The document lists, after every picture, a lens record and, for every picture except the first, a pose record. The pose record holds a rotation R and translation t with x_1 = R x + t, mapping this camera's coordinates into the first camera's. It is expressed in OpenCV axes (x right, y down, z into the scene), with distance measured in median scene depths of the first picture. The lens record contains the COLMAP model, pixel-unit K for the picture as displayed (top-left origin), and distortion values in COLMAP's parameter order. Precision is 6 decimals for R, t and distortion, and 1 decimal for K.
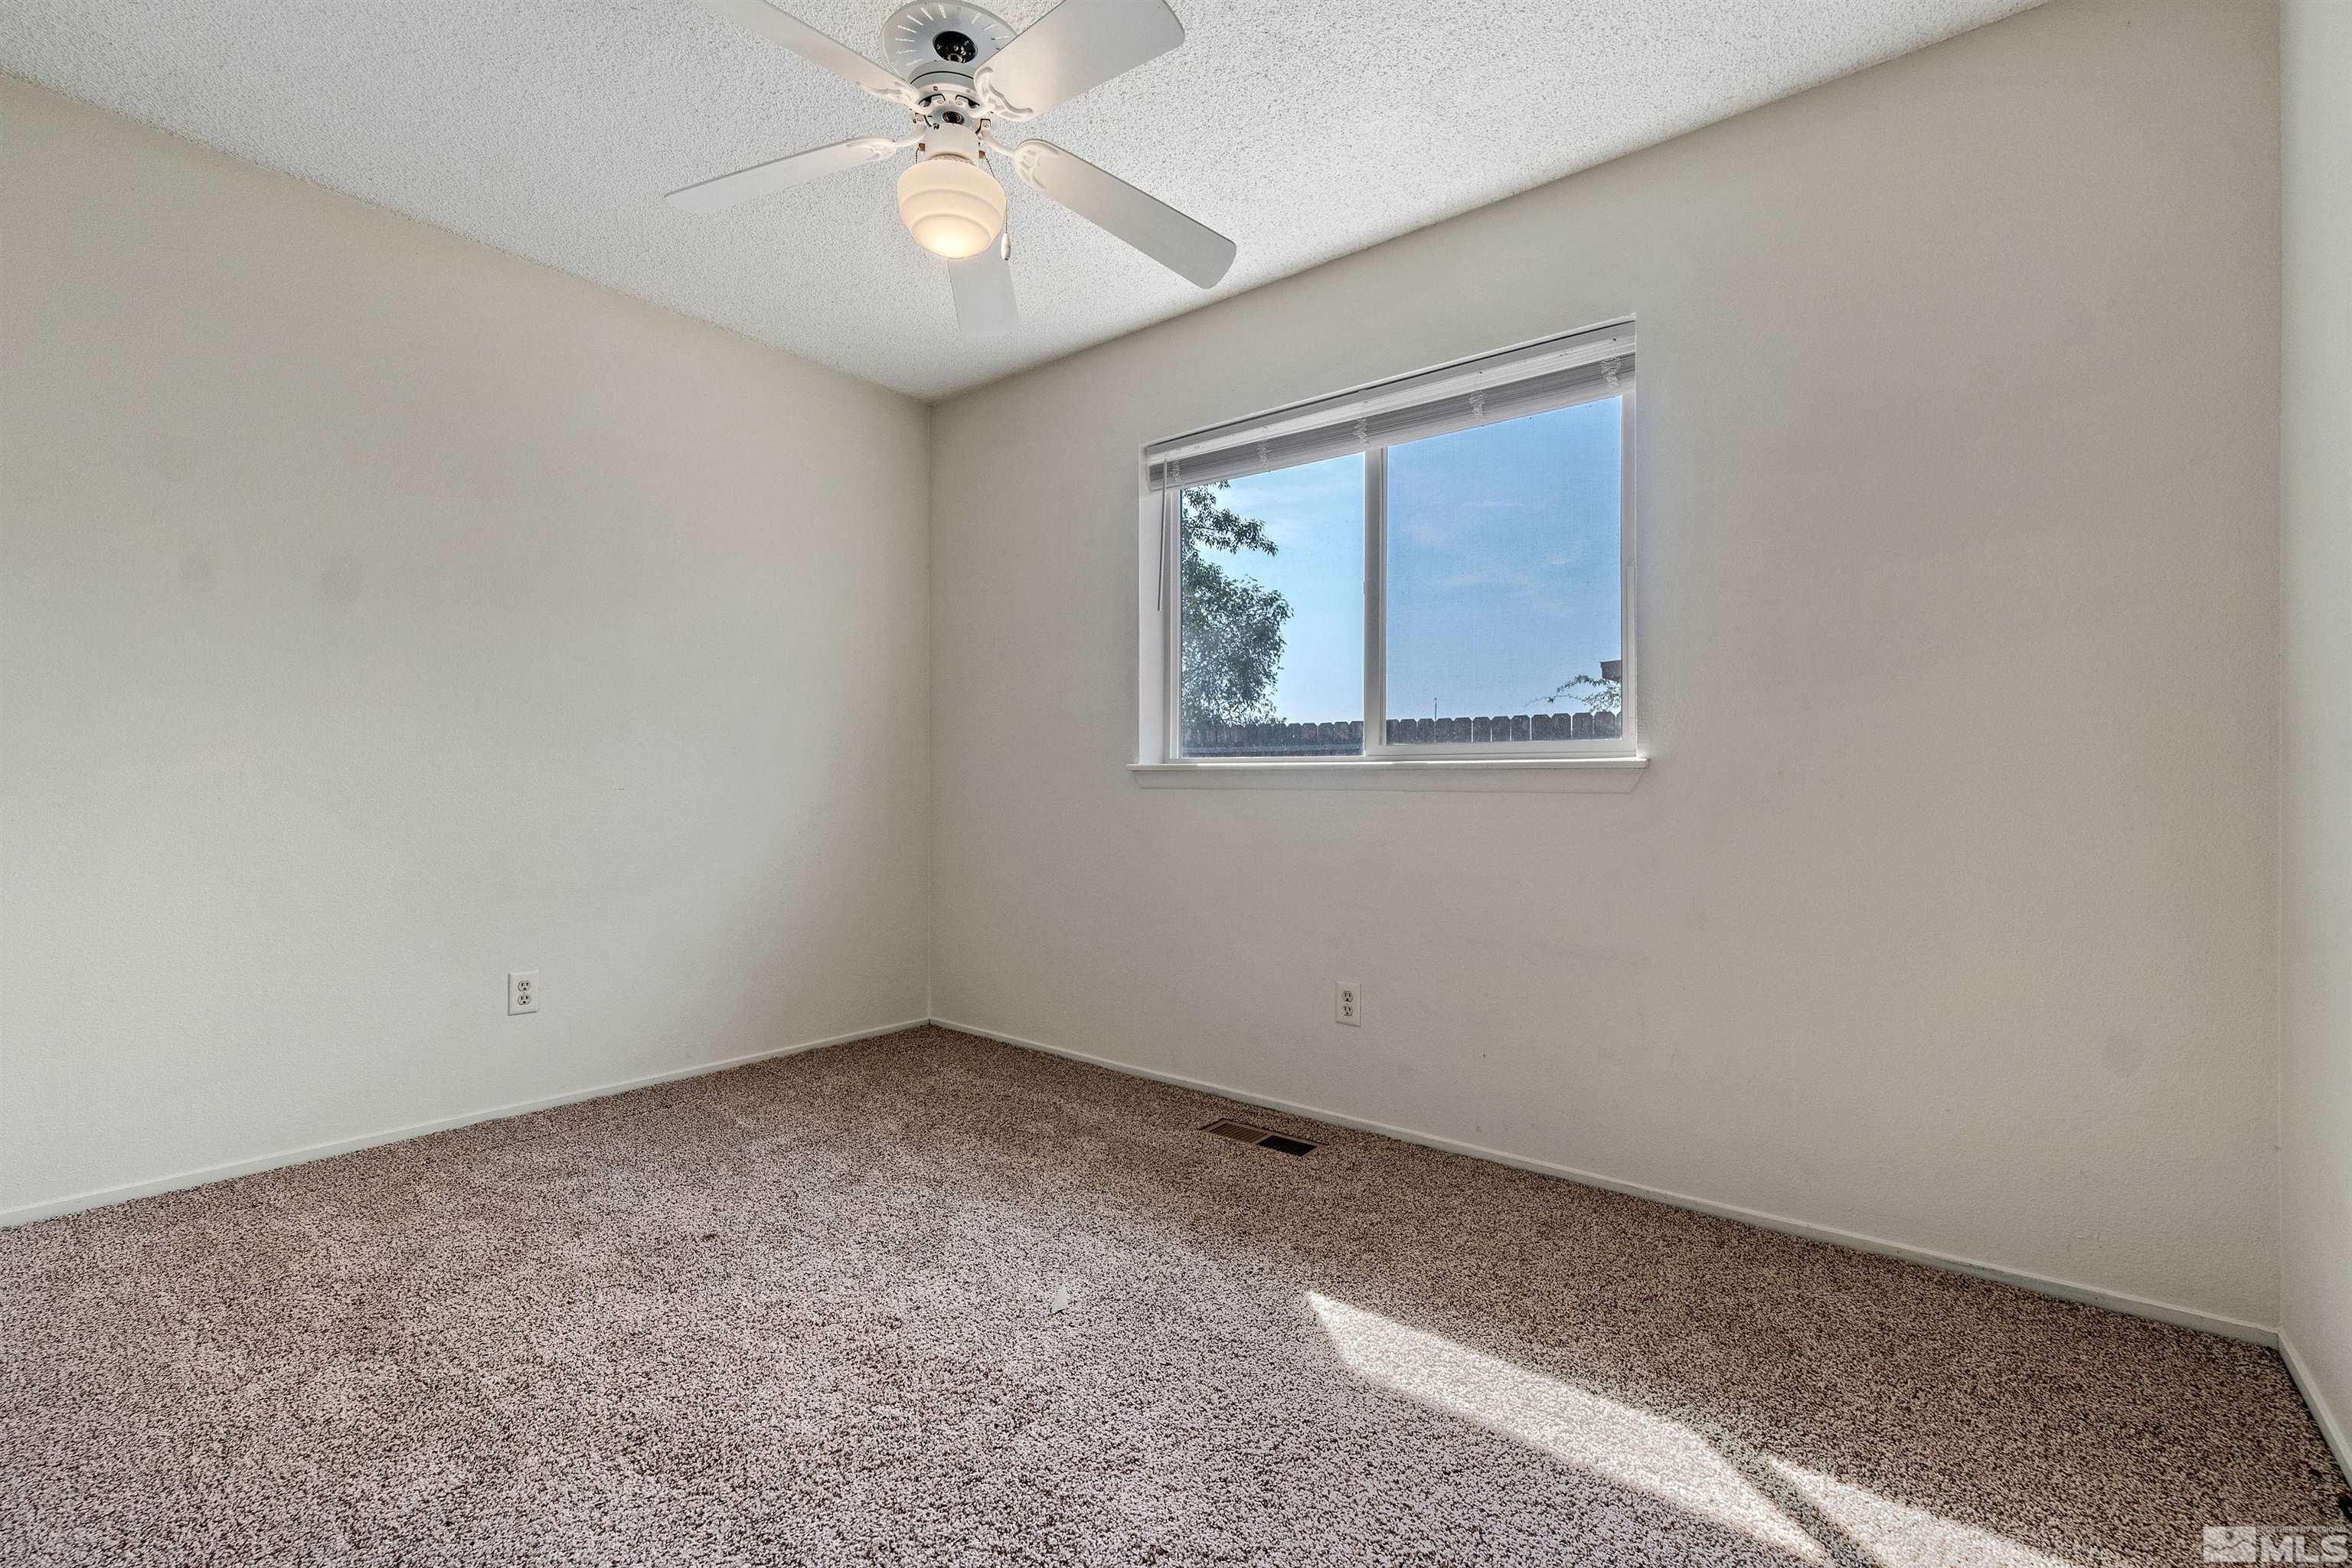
lens RADIAL K [[1018.7, 0, 1163.4], [0, 1018.7, 796.8], [0, 0, 1]] dist [-0.002819, 0.000572]
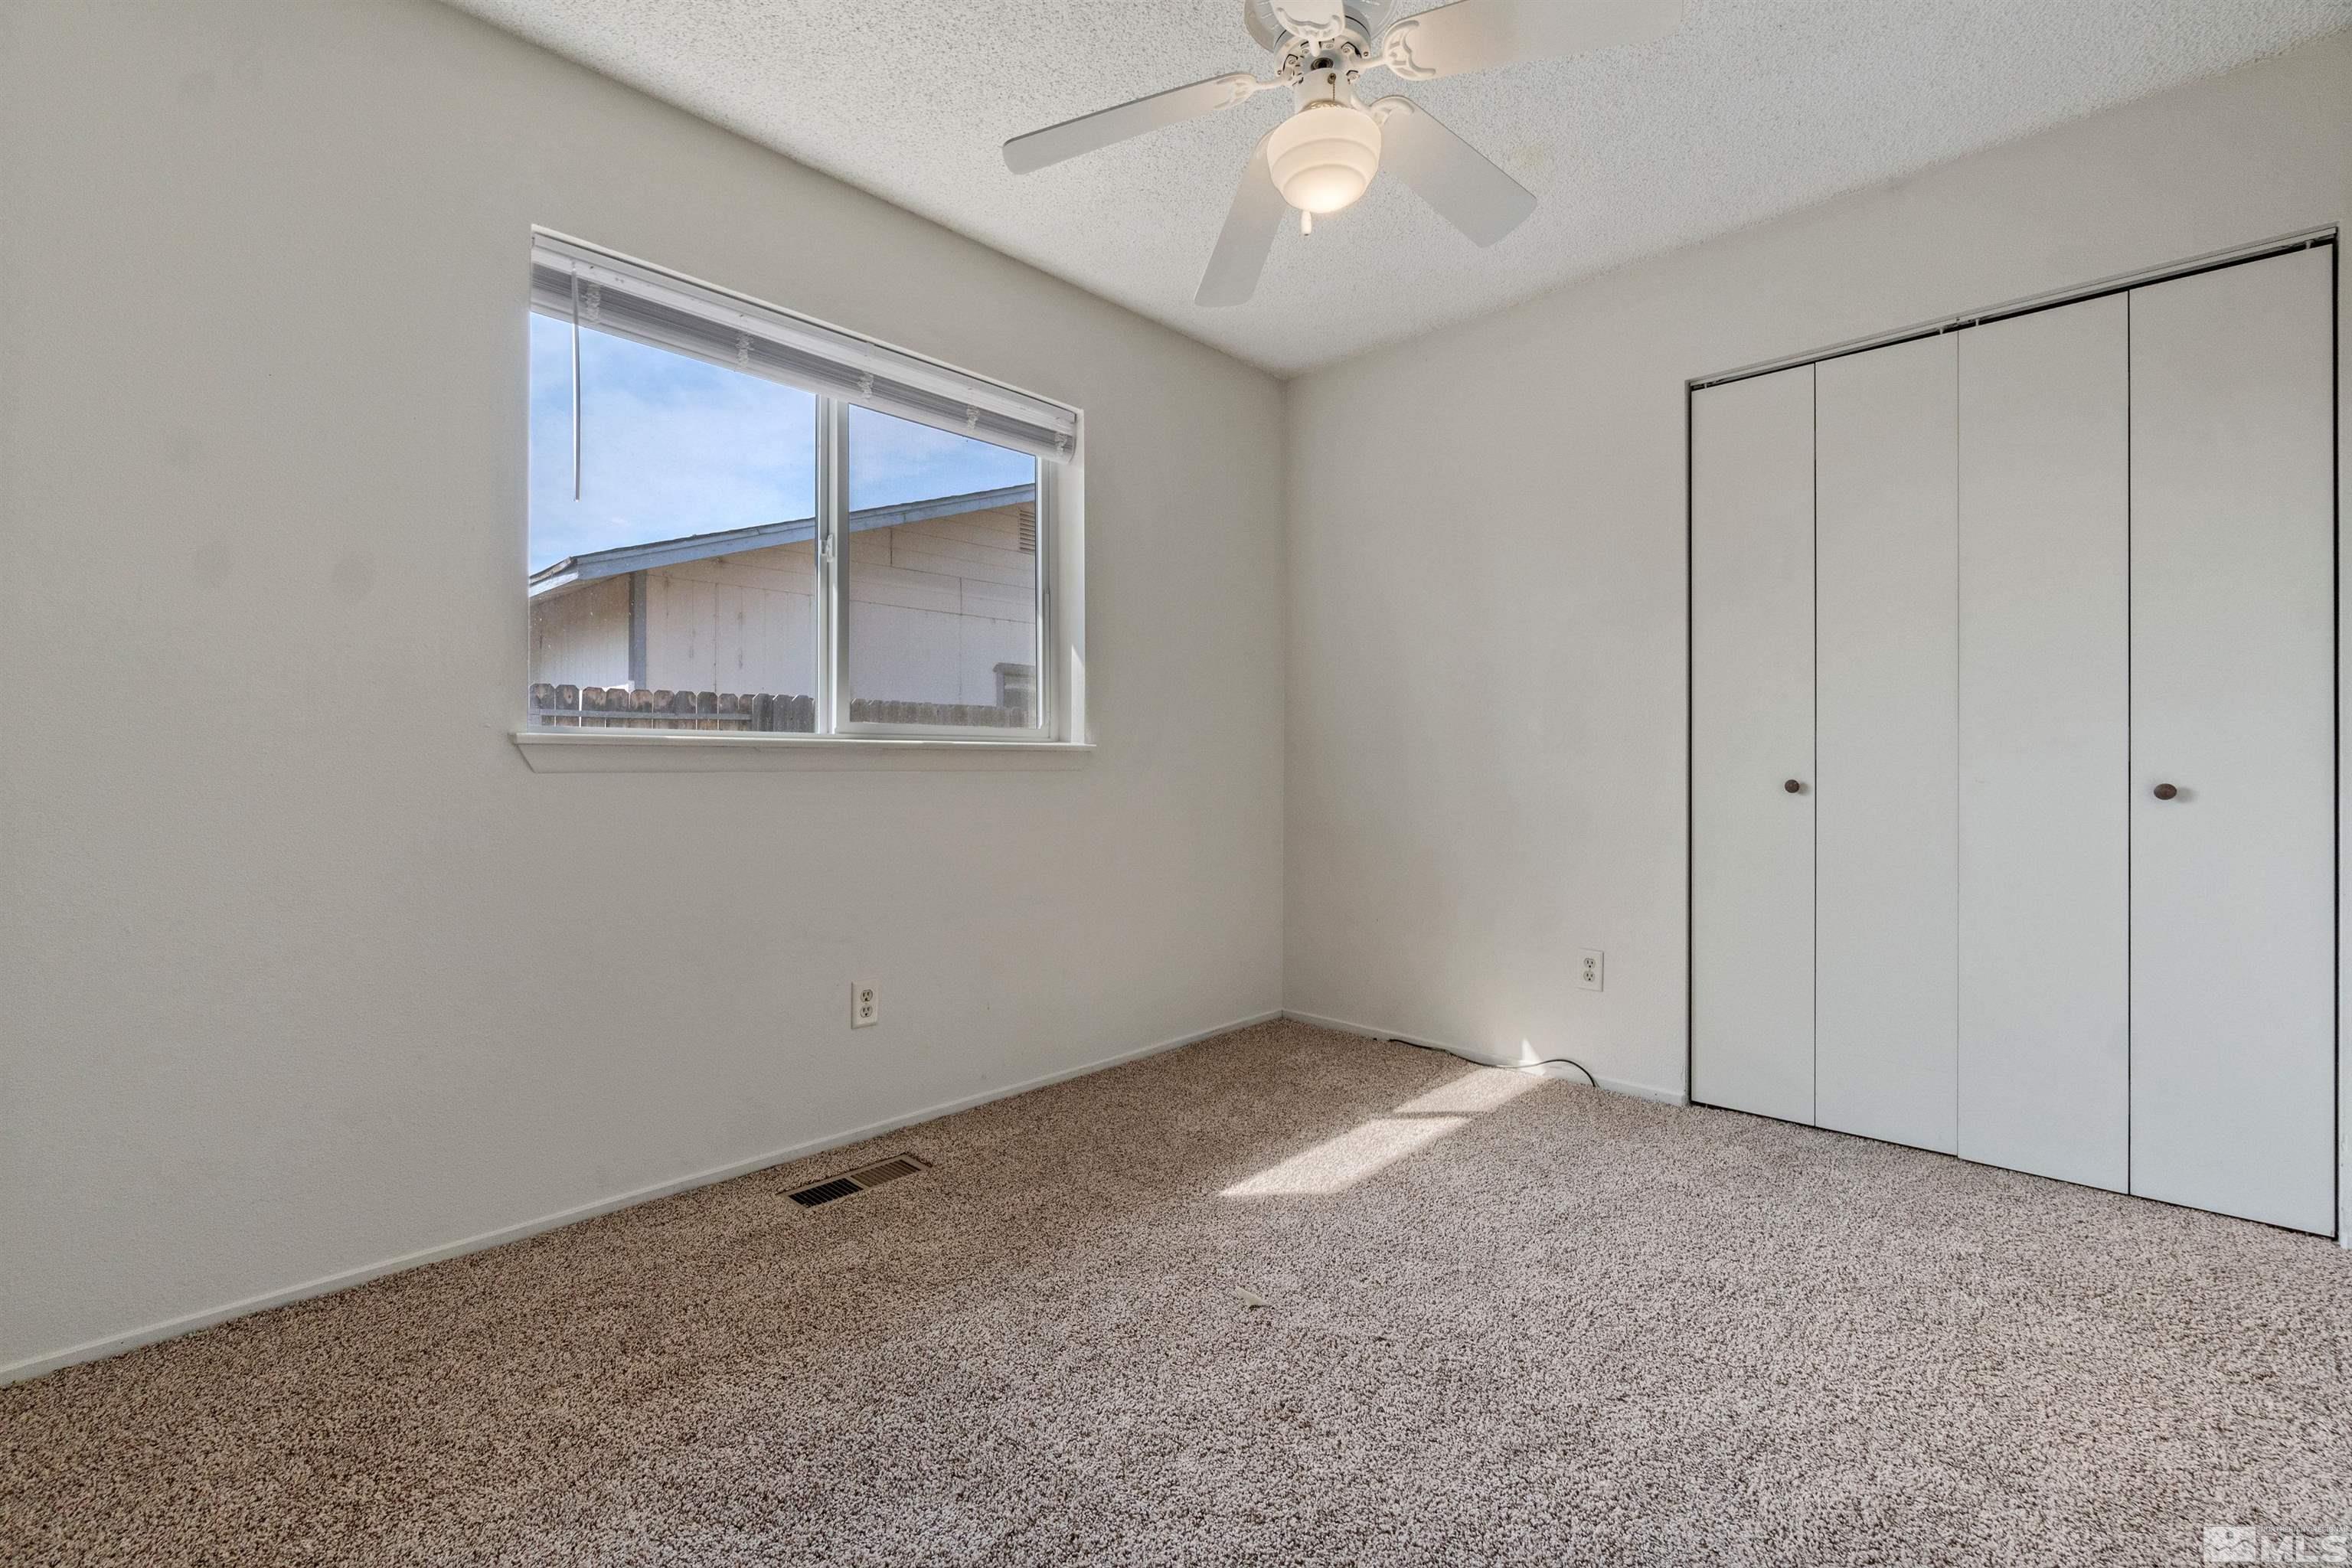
lens RADIAL K [[1018.7, 0, 1170.0], [0, 1018.7, 762.5], [0, 0, 1]] dist [-0.002819, 0.000572]
pose [[0.085744, 0.000261, 0.996317, -0.725550], [0.014774, 0.999890, -0.001533, -0.008785], [-0.996208, 0.014851, 0.085731, 0.661442]]
